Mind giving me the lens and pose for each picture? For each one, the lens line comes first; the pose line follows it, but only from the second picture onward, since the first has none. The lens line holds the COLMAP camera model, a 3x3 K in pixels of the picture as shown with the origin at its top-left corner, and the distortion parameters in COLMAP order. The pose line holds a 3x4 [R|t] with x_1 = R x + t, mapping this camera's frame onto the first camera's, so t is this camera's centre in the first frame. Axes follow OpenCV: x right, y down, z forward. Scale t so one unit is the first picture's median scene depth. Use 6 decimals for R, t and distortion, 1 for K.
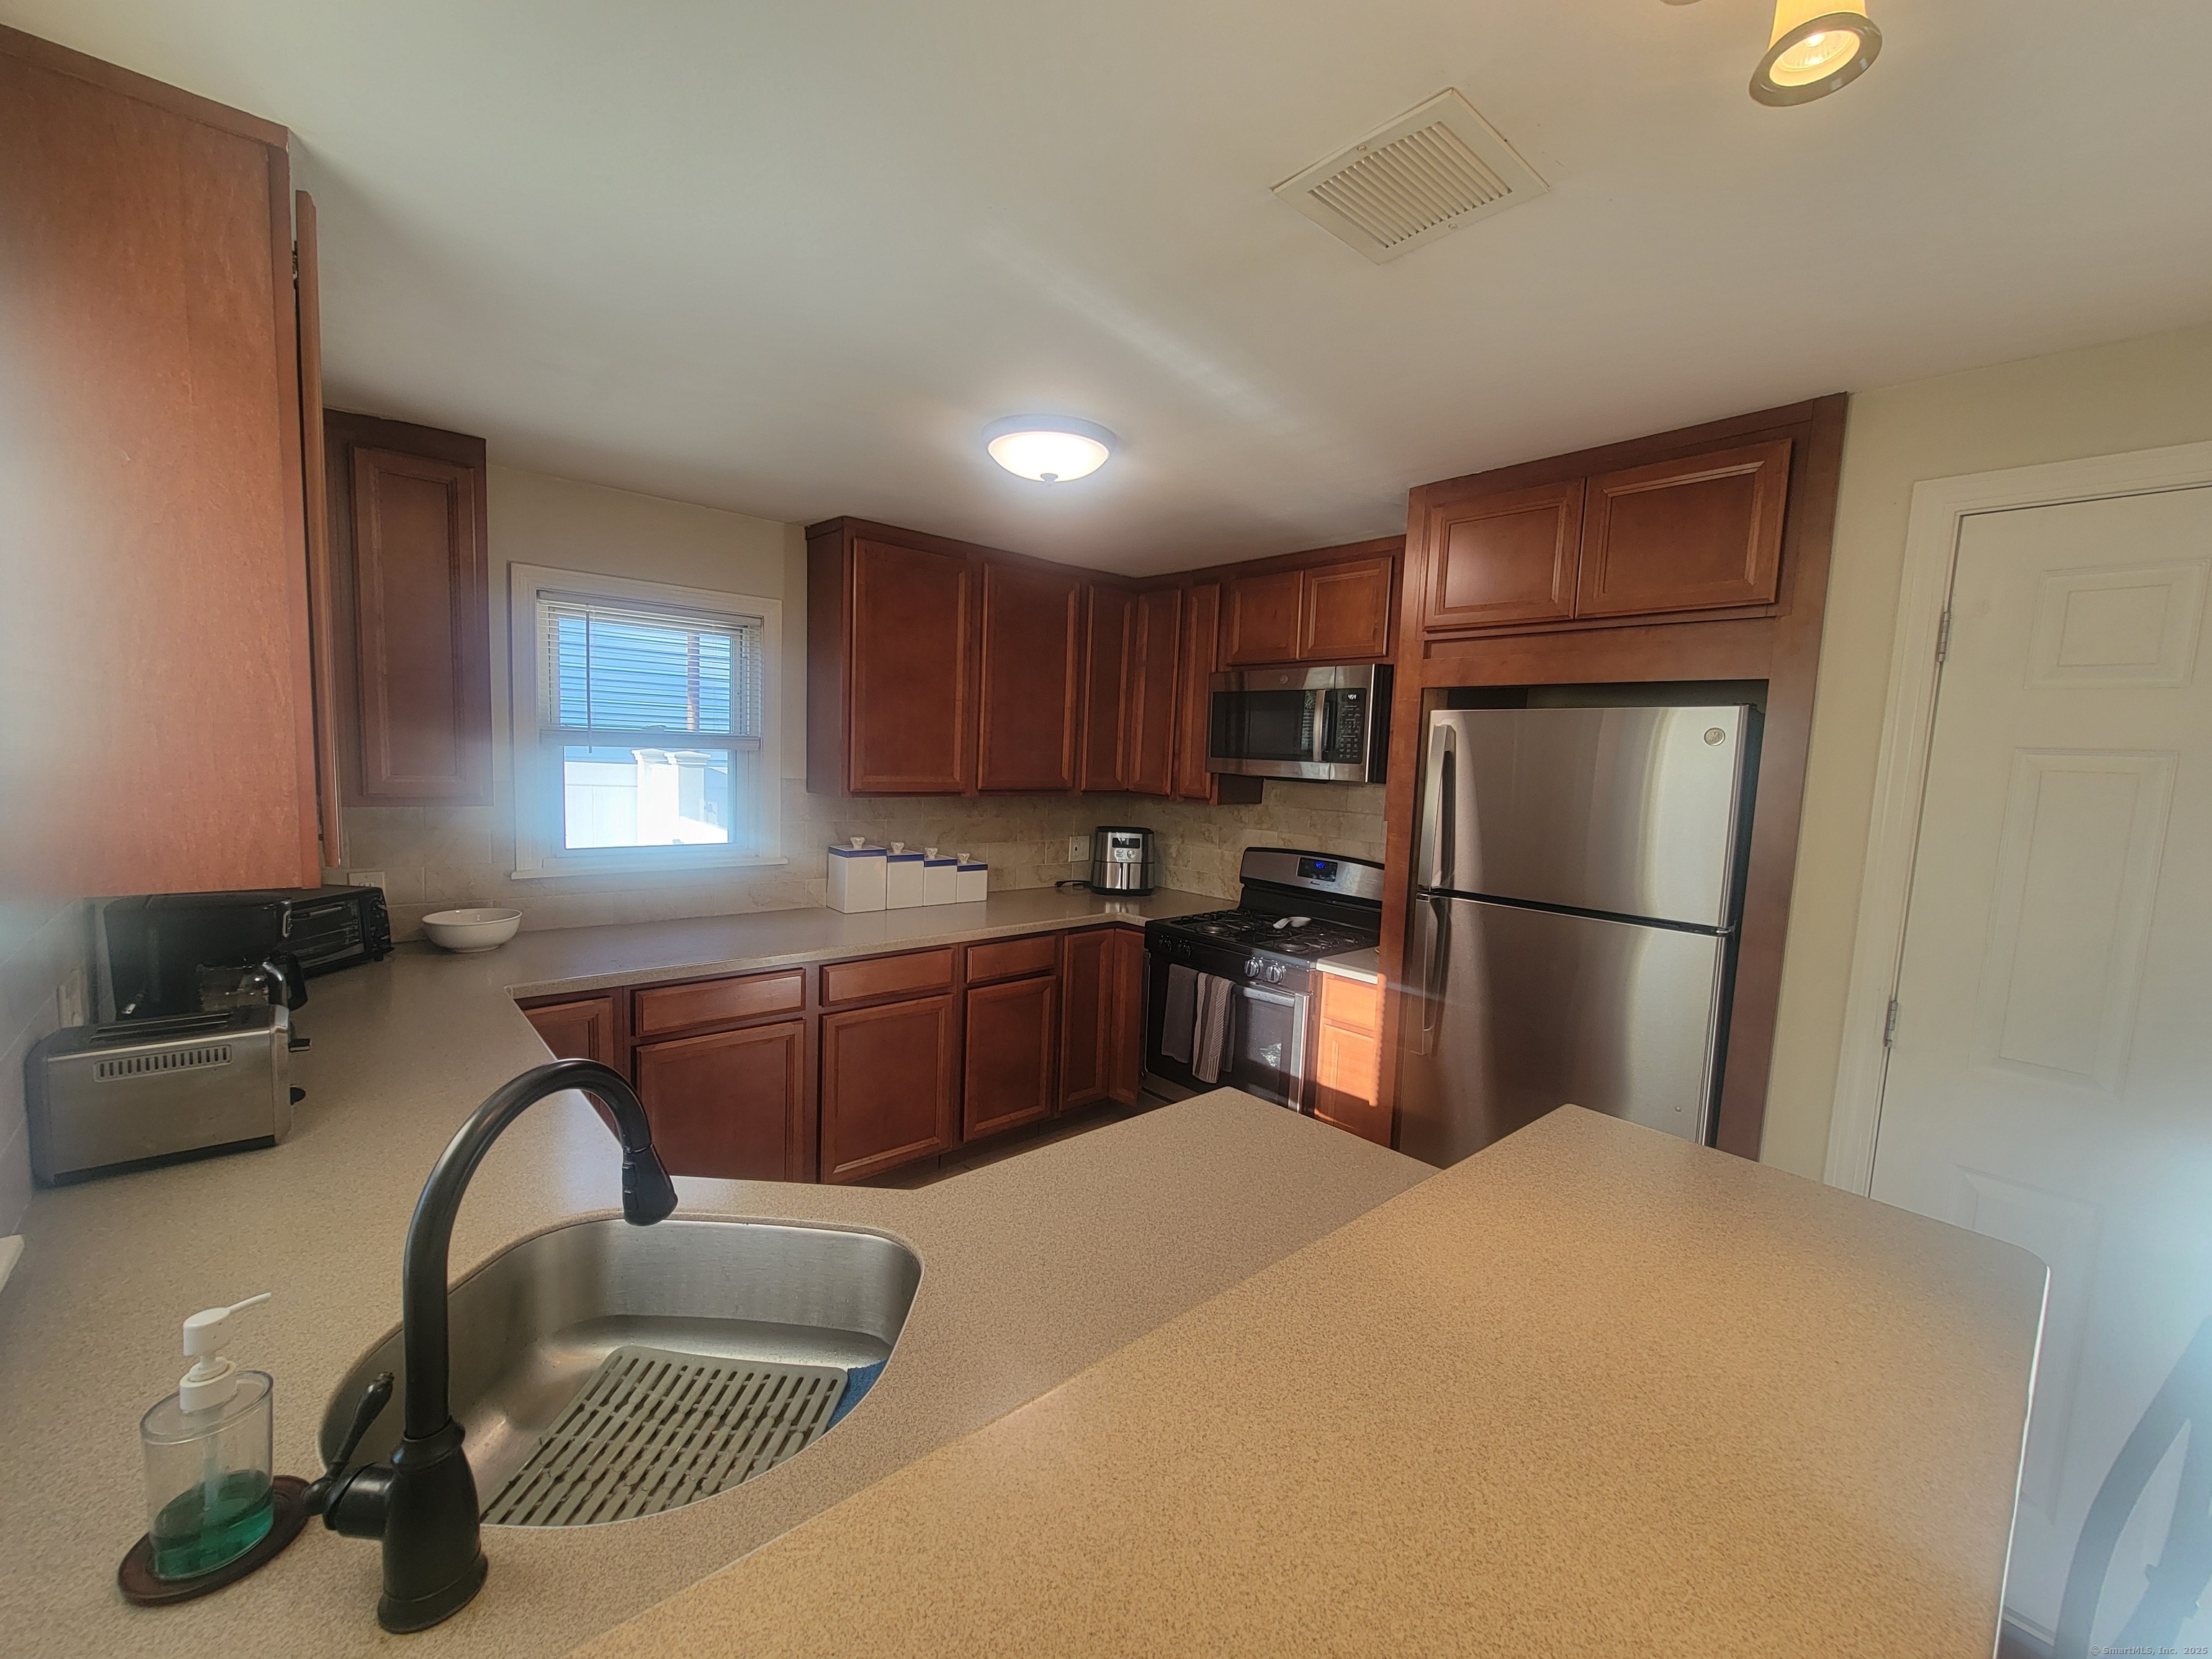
lens RADIAL K [[896.9, 0, 1119.8], [0, 896.9, 834.2], [0, 0, 1]] dist [0.001502, 0.000185]
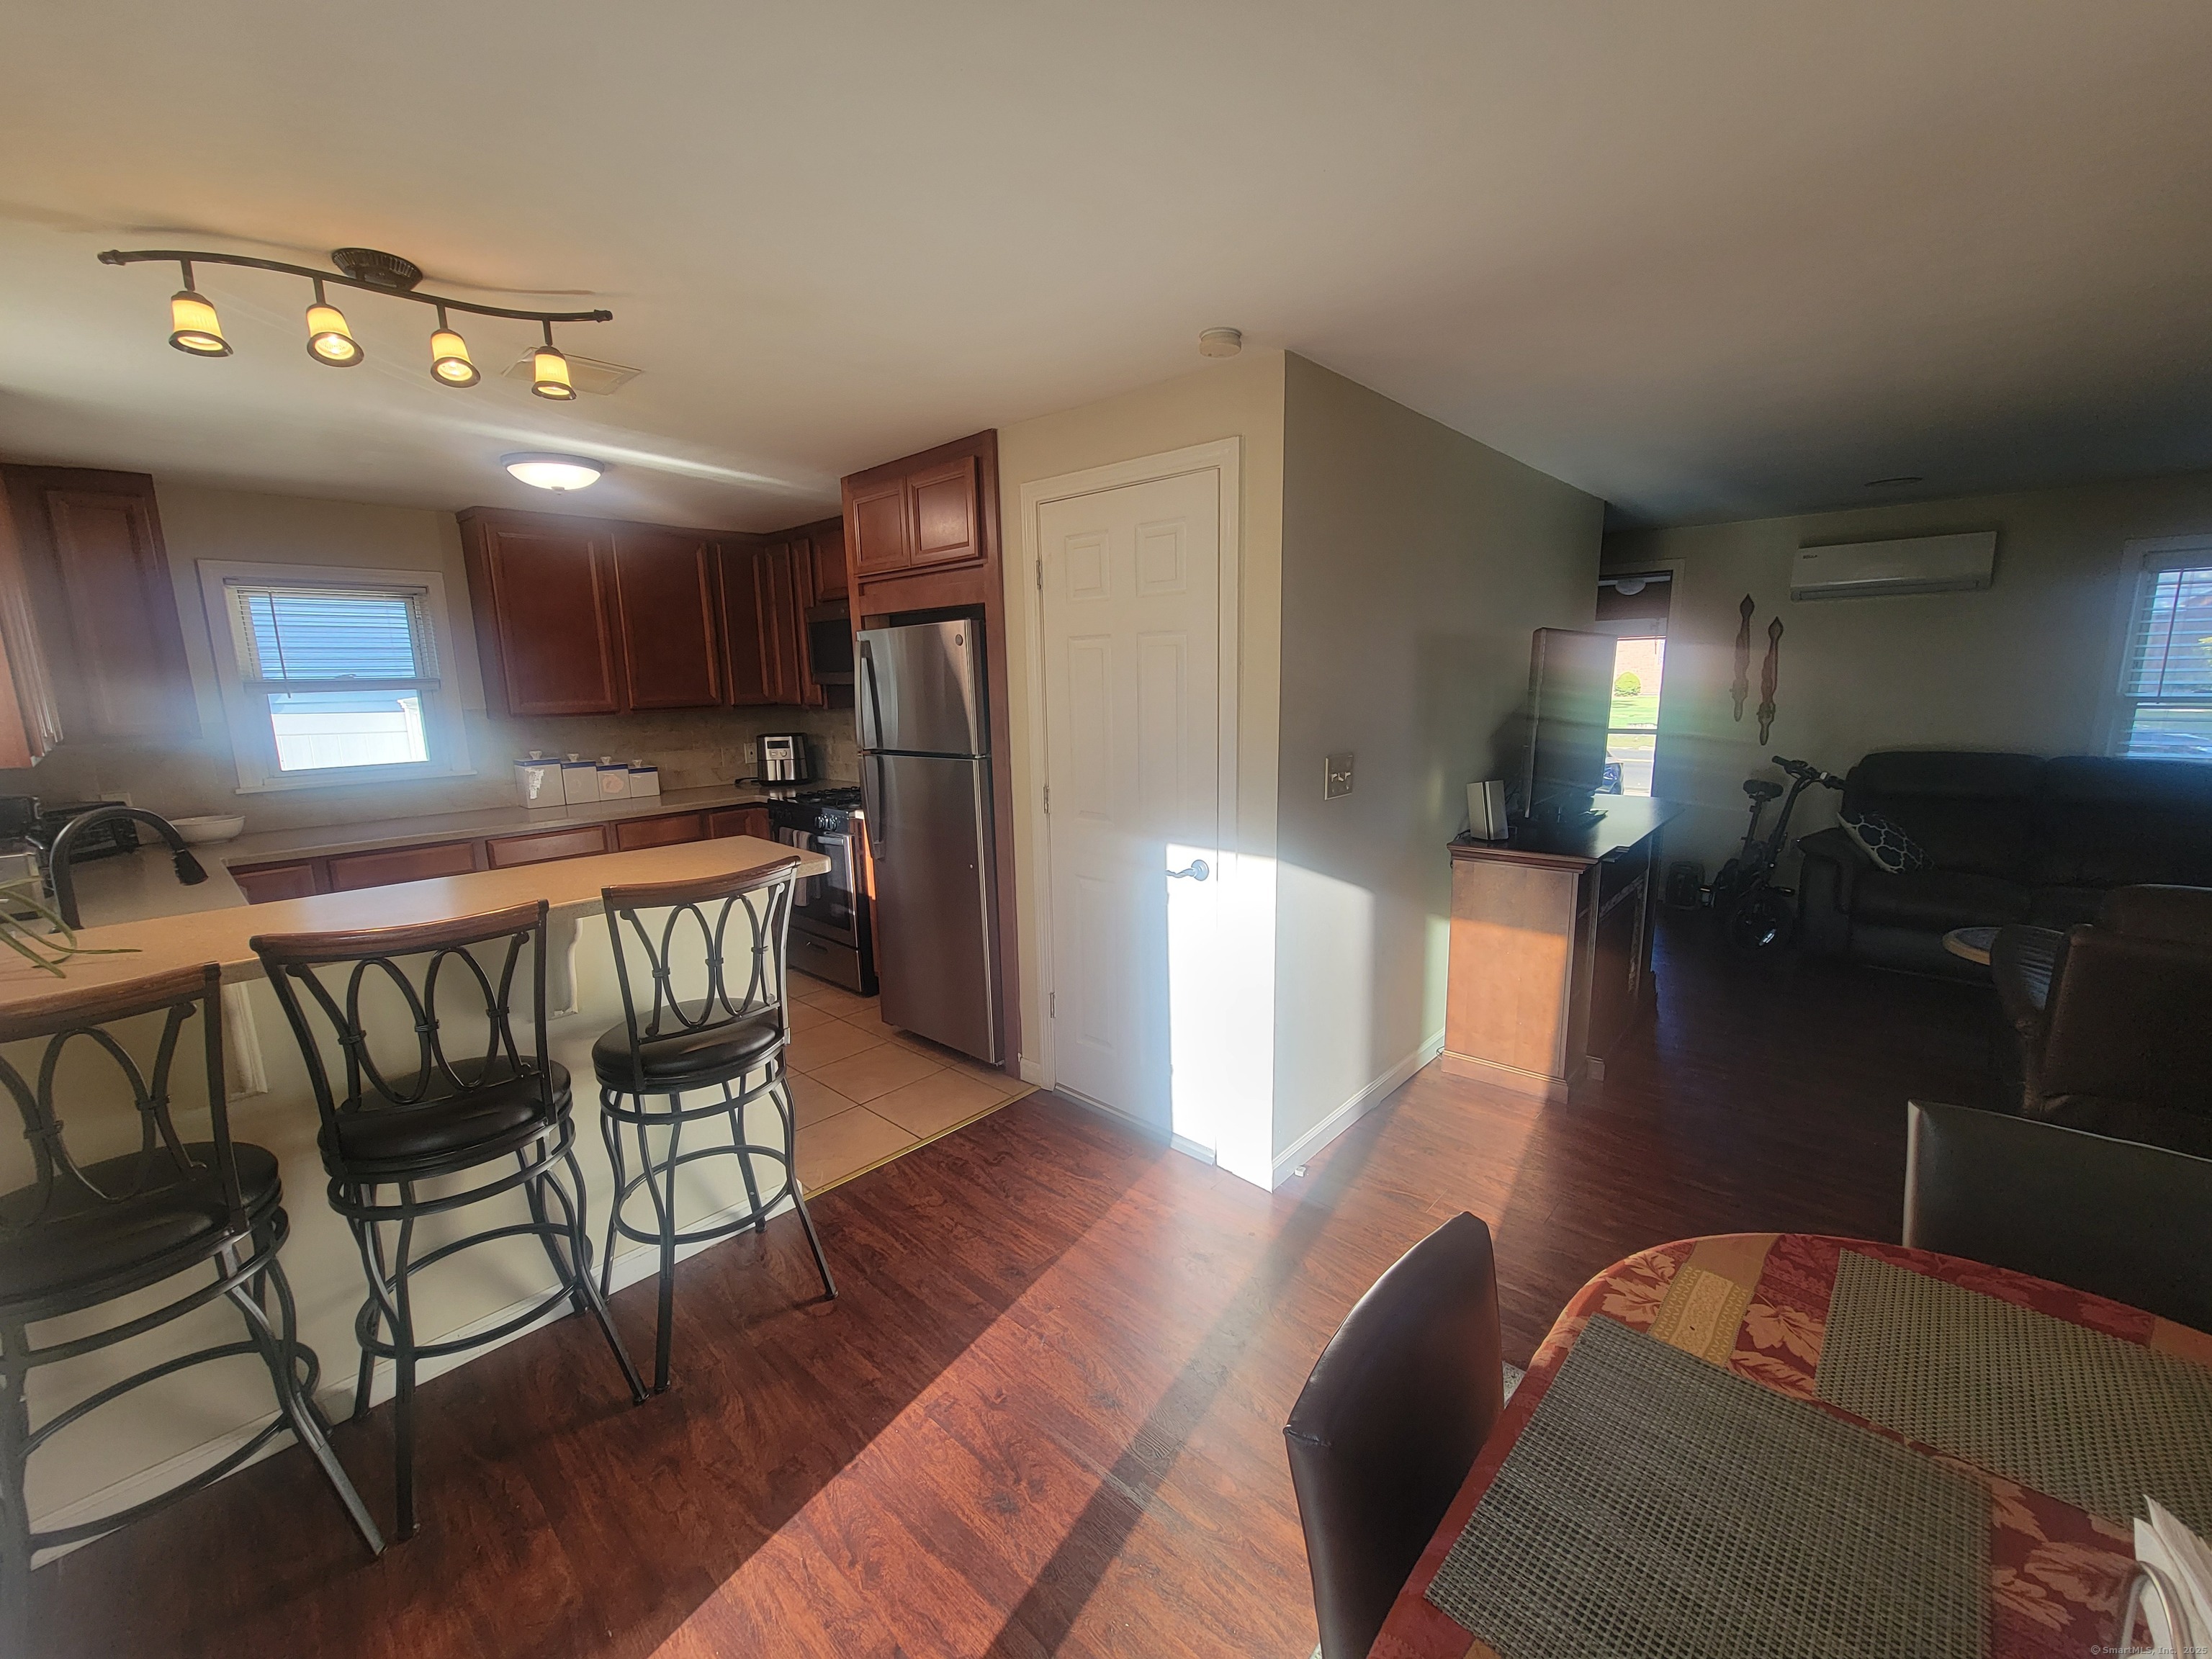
lens RADIAL K [[896.2, 0, 1112.0], [0, 896.2, 834.6], [0, 0, 1]] dist [0.000801, 0.000349]
pose [[0.993950, -0.077430, 0.077902, 0.460141], [0.070563, 0.993675, 0.087354, 0.073869], [-0.084173, -0.081329, 0.993127, -0.409999]]
